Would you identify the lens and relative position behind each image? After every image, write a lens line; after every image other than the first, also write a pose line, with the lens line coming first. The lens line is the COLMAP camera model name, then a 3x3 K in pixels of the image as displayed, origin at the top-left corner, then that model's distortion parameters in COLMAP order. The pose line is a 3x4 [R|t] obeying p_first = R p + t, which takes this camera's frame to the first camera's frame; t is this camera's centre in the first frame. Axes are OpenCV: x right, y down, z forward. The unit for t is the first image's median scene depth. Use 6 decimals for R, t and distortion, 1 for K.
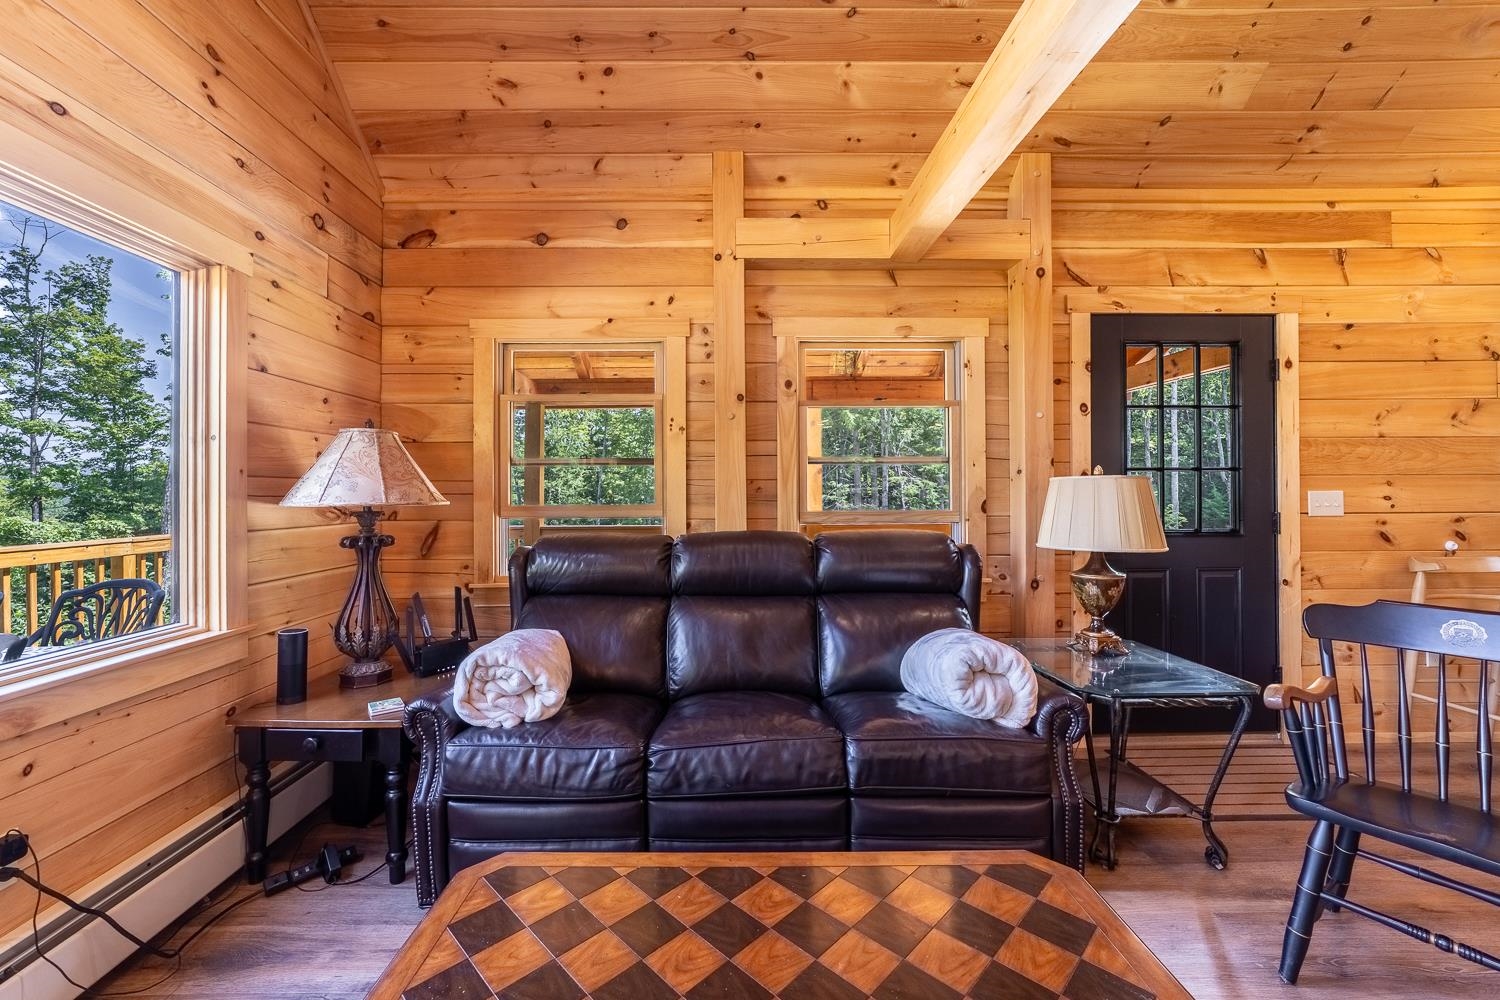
lens RADIAL K [[597.3, 0, 723.6], [0, 597.3, 488.4], [0, 0, 1]] dist [-0.009555, 0.004795]
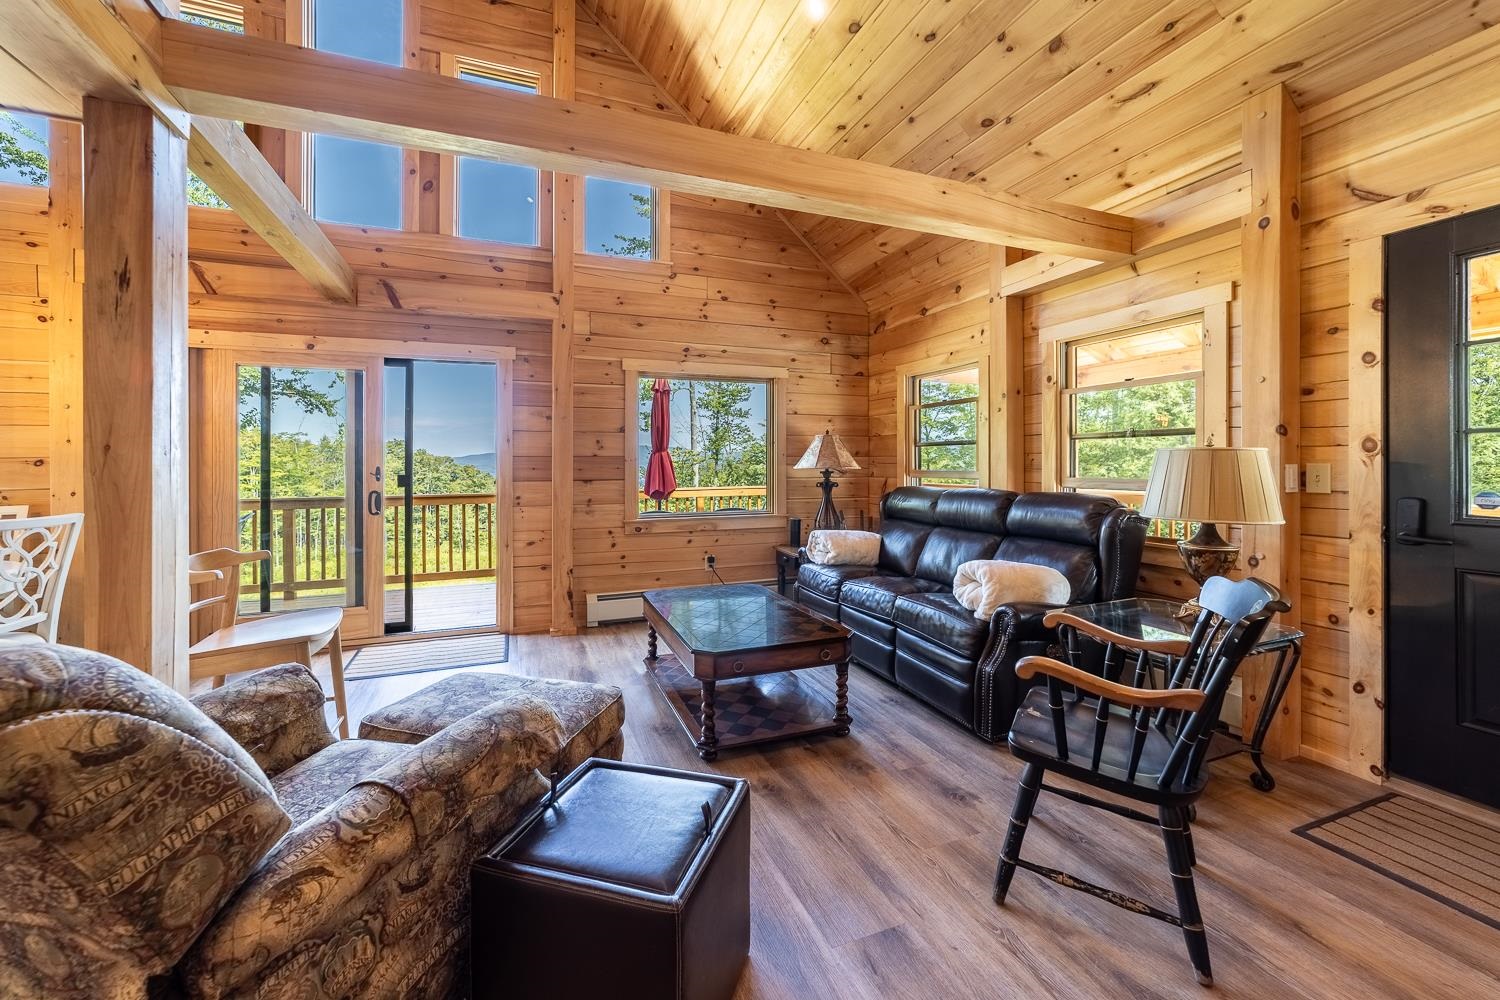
lens RADIAL K [[622.2, 0, 741.8], [0, 622.2, 461.3], [0, 0, 1]] dist [-0.006017, 0.004028]
pose [[0.347342, -0.000631, -0.937738, 1.110844], [0.007196, 0.999972, 0.001993, -0.003808], [0.937711, -0.007440, 0.347337, -0.085056]]
